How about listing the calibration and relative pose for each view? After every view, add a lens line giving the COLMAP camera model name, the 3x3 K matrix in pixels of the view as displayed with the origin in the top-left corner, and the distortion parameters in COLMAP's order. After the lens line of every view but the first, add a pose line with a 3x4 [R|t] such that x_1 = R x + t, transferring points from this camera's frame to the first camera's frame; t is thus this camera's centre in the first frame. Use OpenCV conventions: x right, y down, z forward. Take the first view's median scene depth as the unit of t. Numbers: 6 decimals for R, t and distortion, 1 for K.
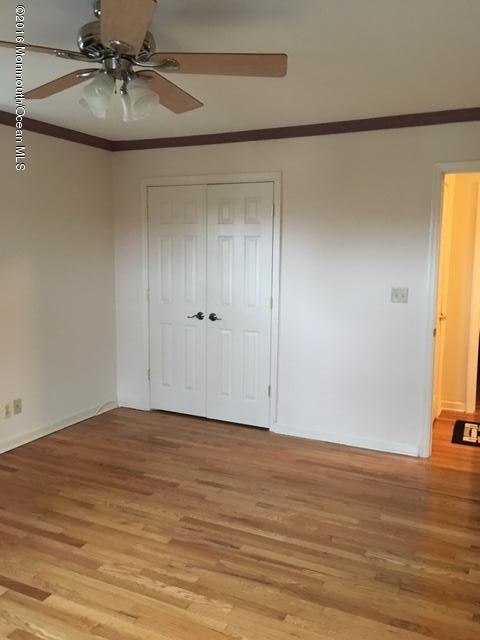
lens RADIAL K [[542.1, 0, 240.0], [0, 542.1, 320.0], [0, 0, 1]] dist [0.056993, -0.001522]
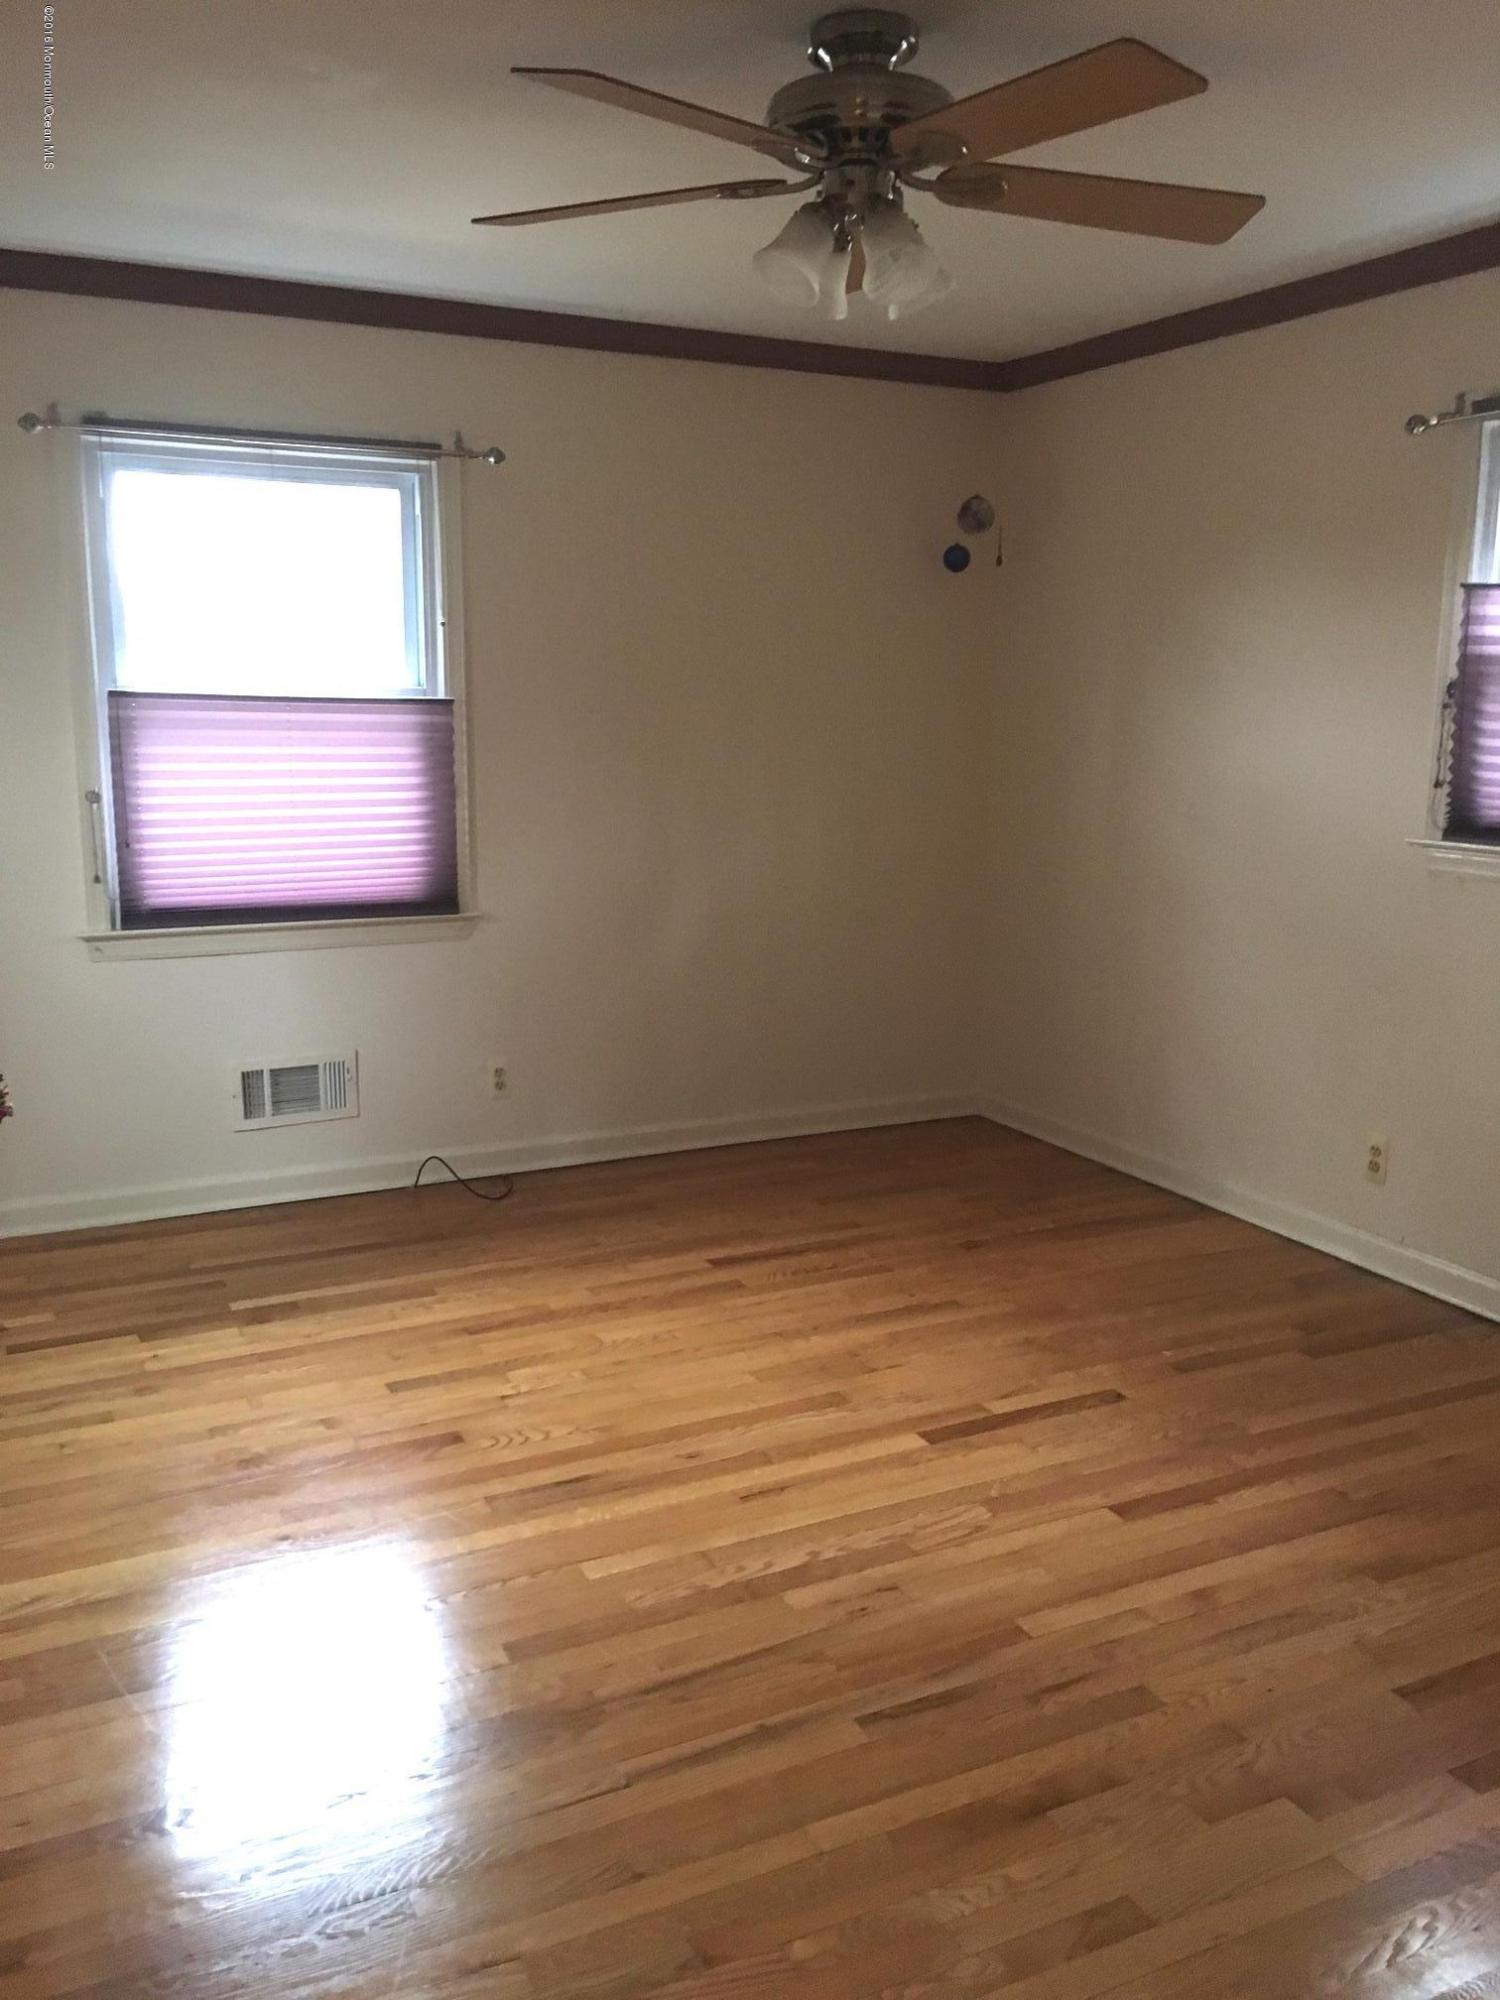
lens RADIAL K [[1693.9, 0, 750.0], [0, 1693.9, 1000.0], [0, 0, 1]] dist [0.056993, -0.001522]
pose [[-0.613099, 0.129573, -0.779308, 0.667211], [-0.107135, 0.963708, 0.244518, -0.148672], [0.782708, 0.233405, -0.576967, 1.370917]]
